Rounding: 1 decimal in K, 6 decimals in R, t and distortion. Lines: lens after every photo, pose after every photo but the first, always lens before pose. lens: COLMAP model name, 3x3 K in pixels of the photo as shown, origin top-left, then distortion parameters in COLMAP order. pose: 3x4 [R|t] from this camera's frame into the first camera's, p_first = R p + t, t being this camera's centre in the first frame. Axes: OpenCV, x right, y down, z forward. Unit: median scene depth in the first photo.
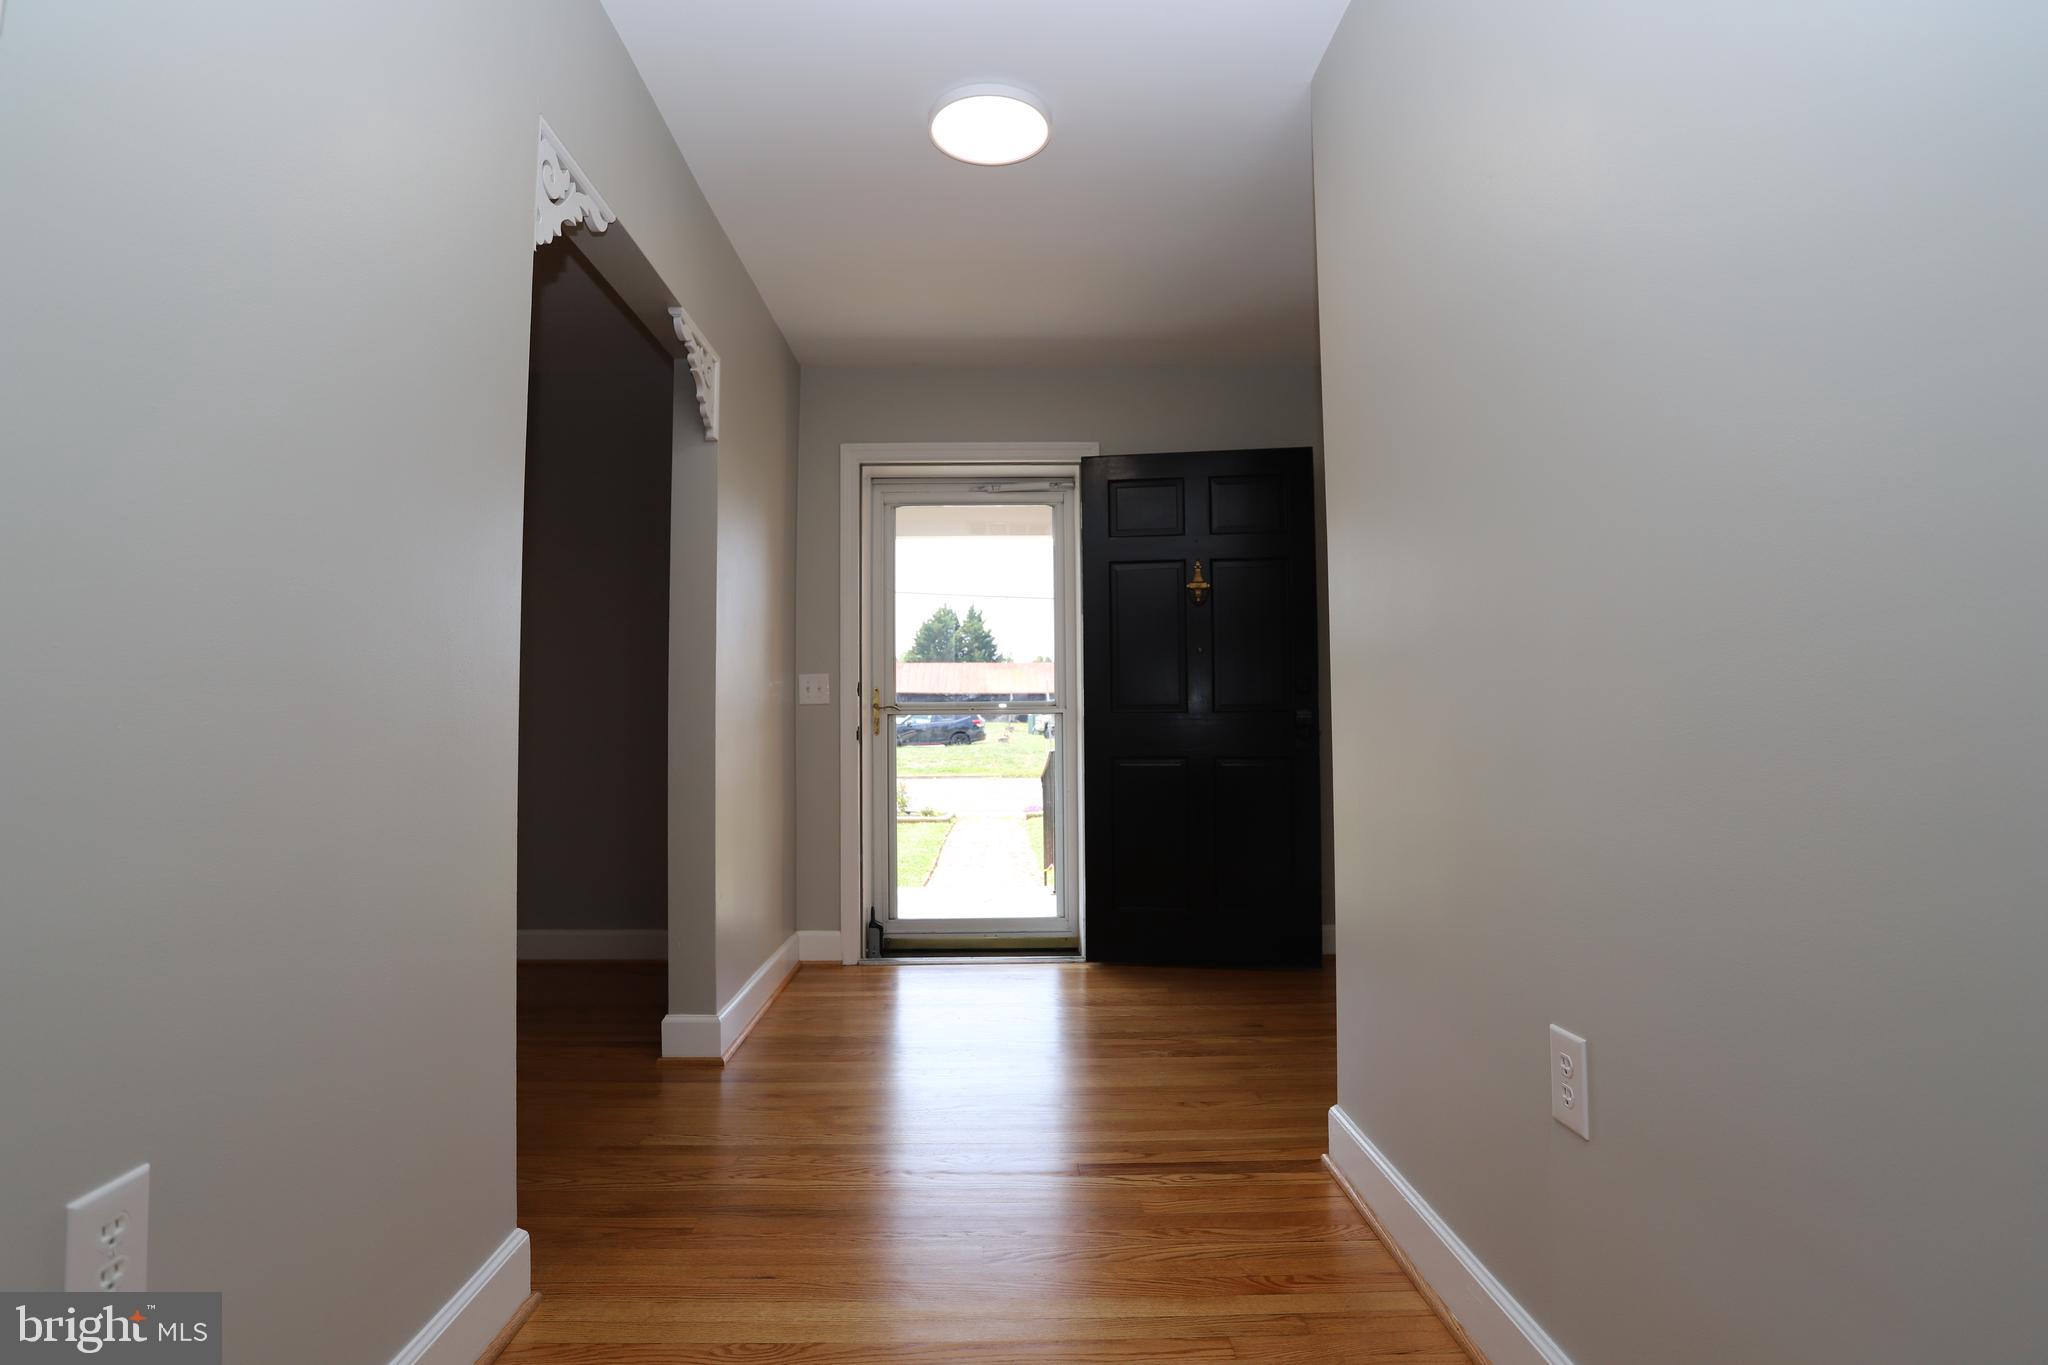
lens RADIAL K [[996.9, 0, 1011.9], [0, 996.9, 669.6], [0, 0, 1]] dist [-0.075844, 0.034318]
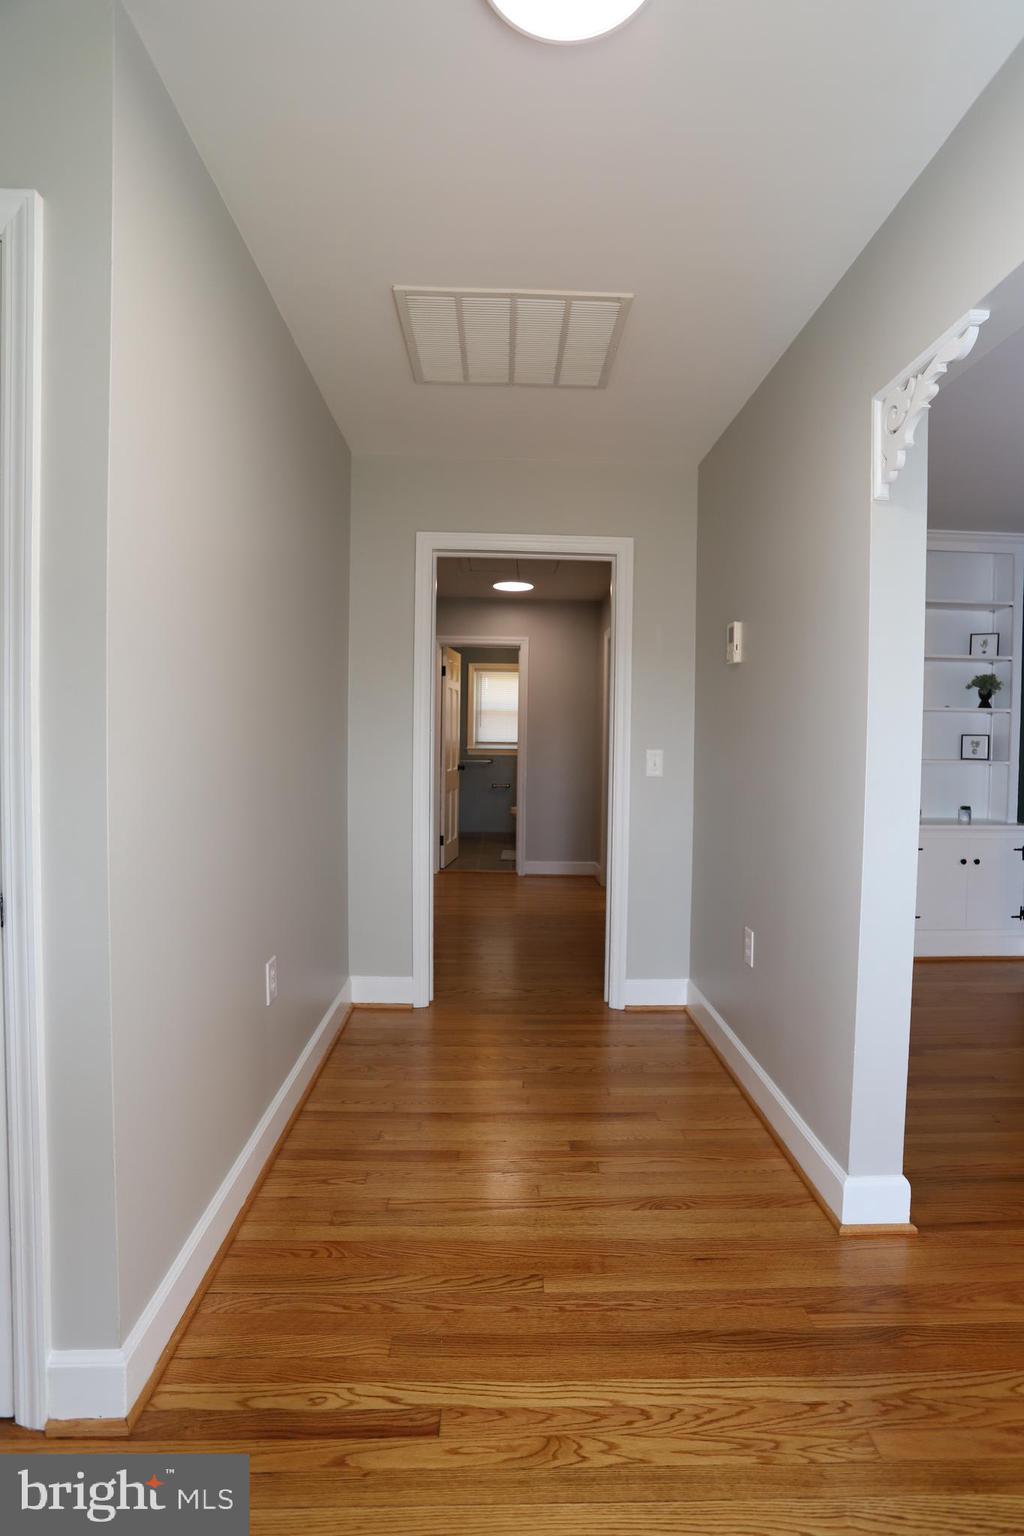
lens RADIAL K [[745.6, 0, 523.4], [0, 745.6, 763.7], [0, 0, 1]] dist [-0.071517, 0.028222]
pose [[-0.999839, -0.007412, -0.016349, 0.012528], [-0.007141, 0.999836, -0.016616, -0.031436], [0.016469, -0.016496, -0.999728, 1.571811]]
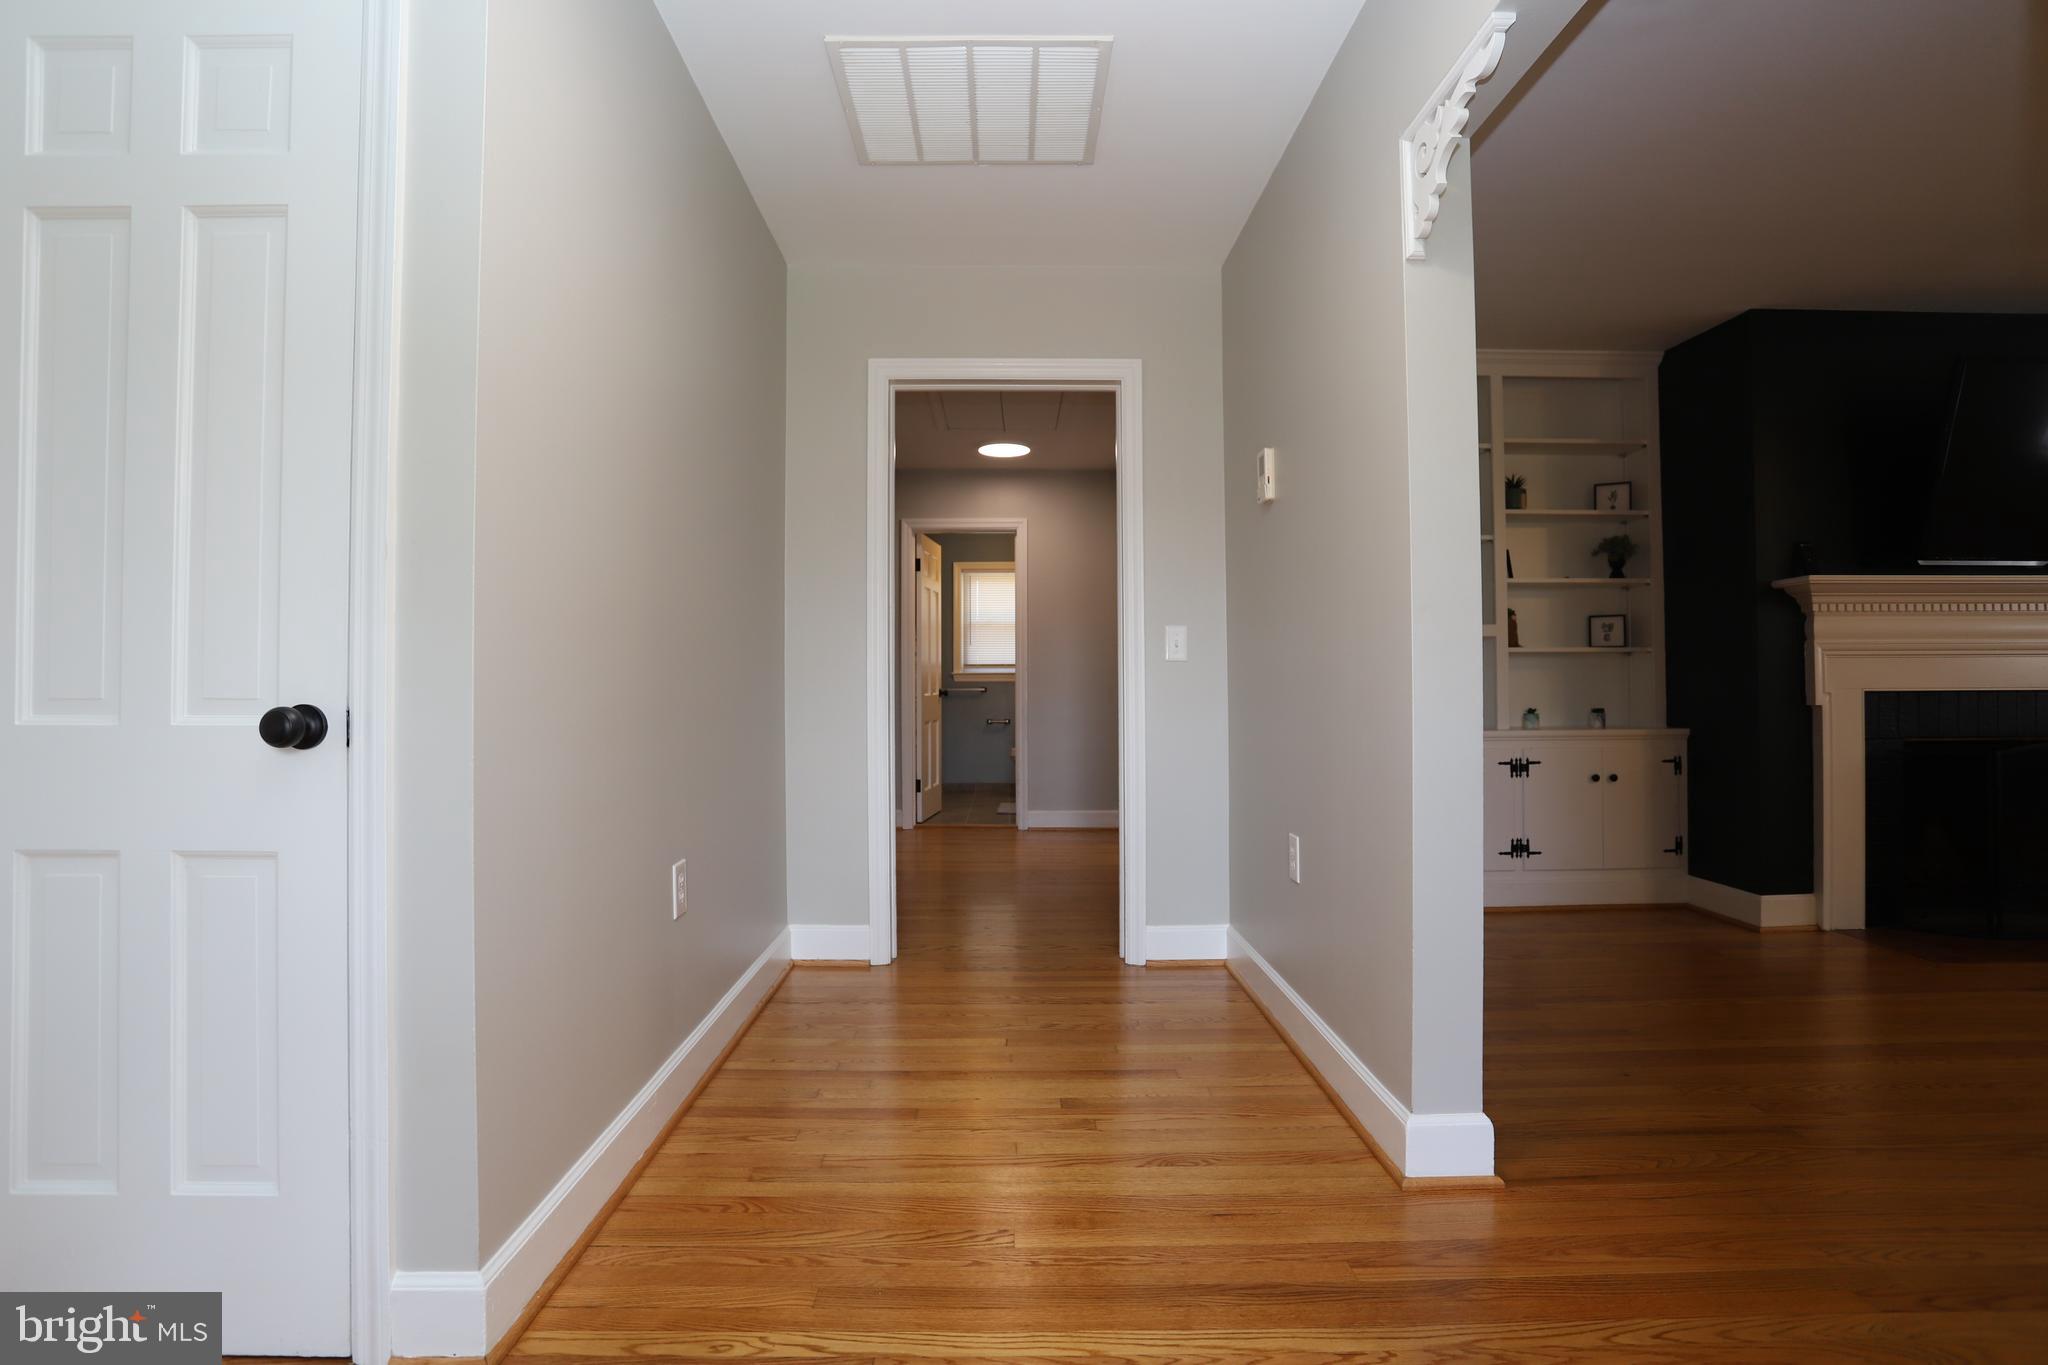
lens RADIAL K [[996.9, 0, 1011.9], [0, 996.9, 669.6], [0, 0, 1]] dist [-0.075844, 0.034318]
pose [[-0.999886, 0.010420, 0.010905, -0.035563], [0.009652, 0.997623, -0.068222, 0.087125], [-0.011590, -0.068109, -0.997611, 1.634586]]
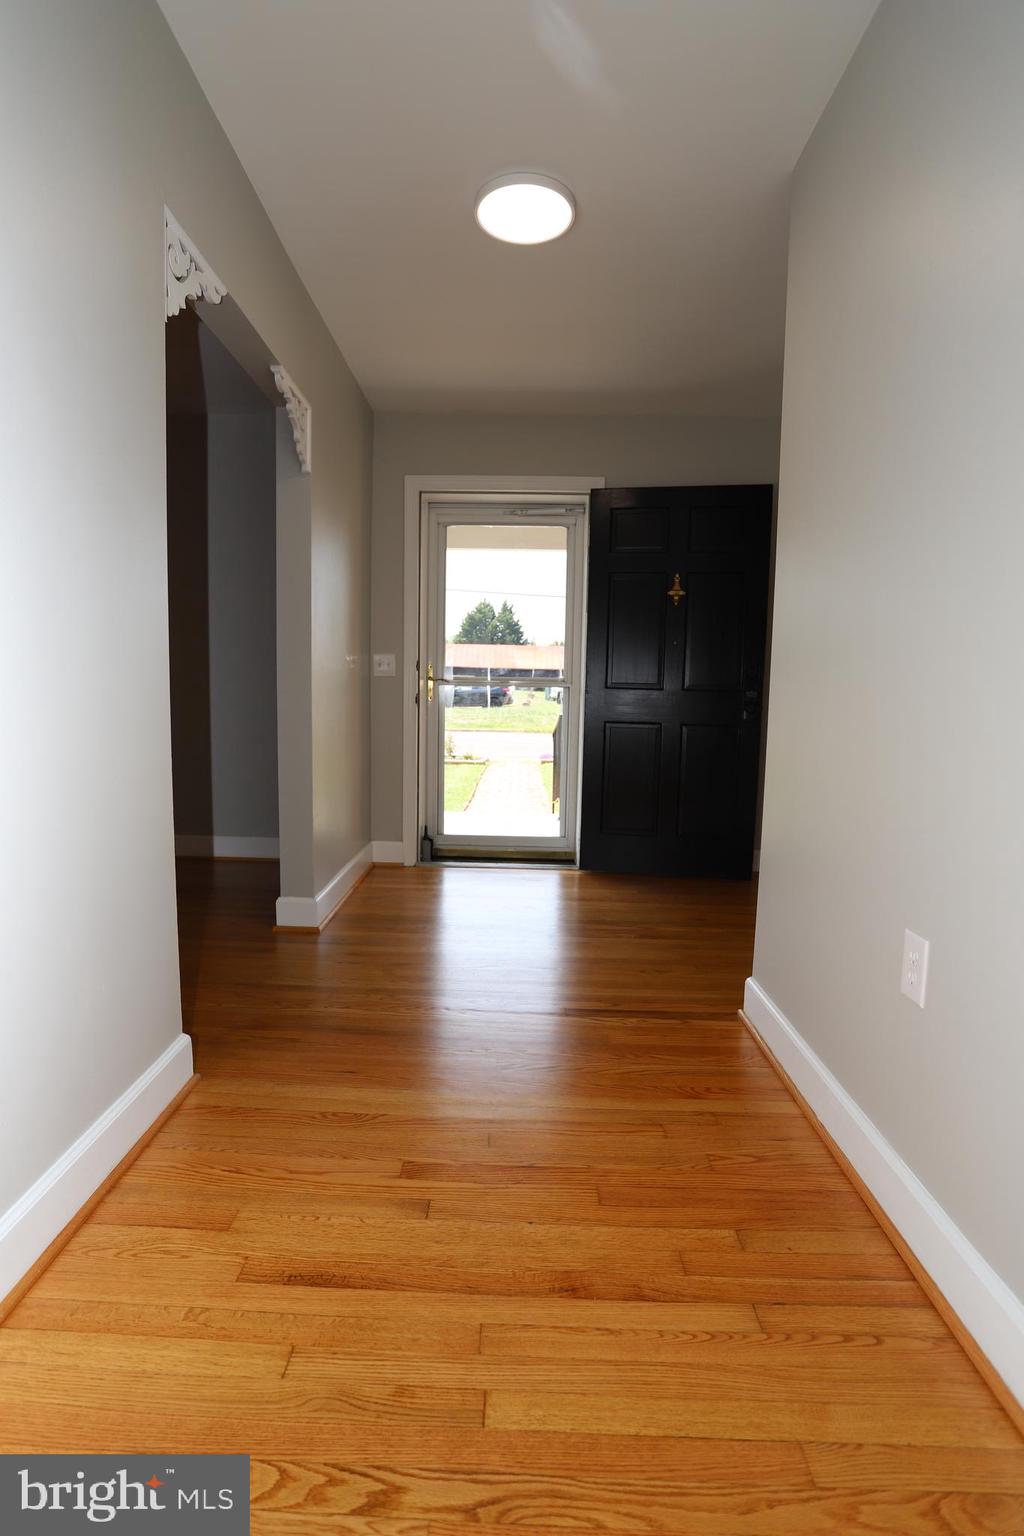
lens RADIAL K [[747.7, 0, 498.5], [0, 747.7, 776.0], [0, 0, 1]] dist [-0.075844, 0.034318]
pose [[0.998615, 0.030761, -0.042694, 0.005278], [-0.023259, 0.985809, 0.166249, -0.007136], [0.047202, -0.165026, 0.985159, -0.015302]]
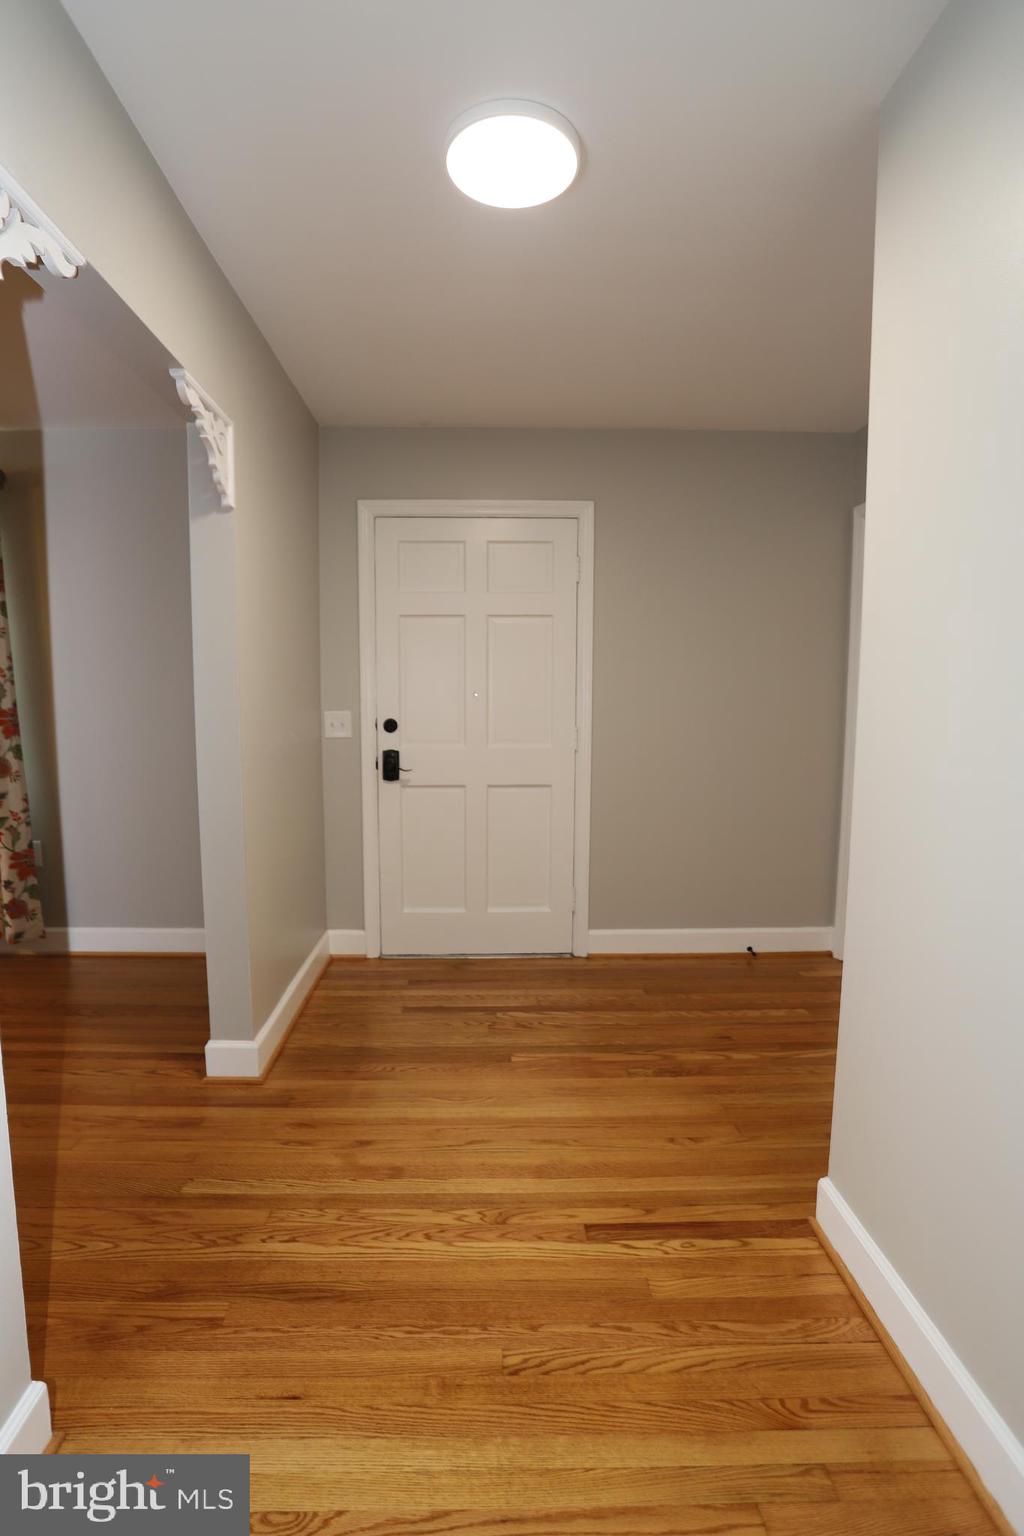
lens RADIAL K [[747.7, 0, 498.5], [0, 747.7, 776.0], [0, 0, 1]] dist [-0.075844, 0.034318]
pose [[0.999940, 0.009538, 0.005344, -0.036035], [-0.010268, 0.987160, 0.159401, -0.110722], [-0.003755, -0.159447, 0.987199, 0.279969]]
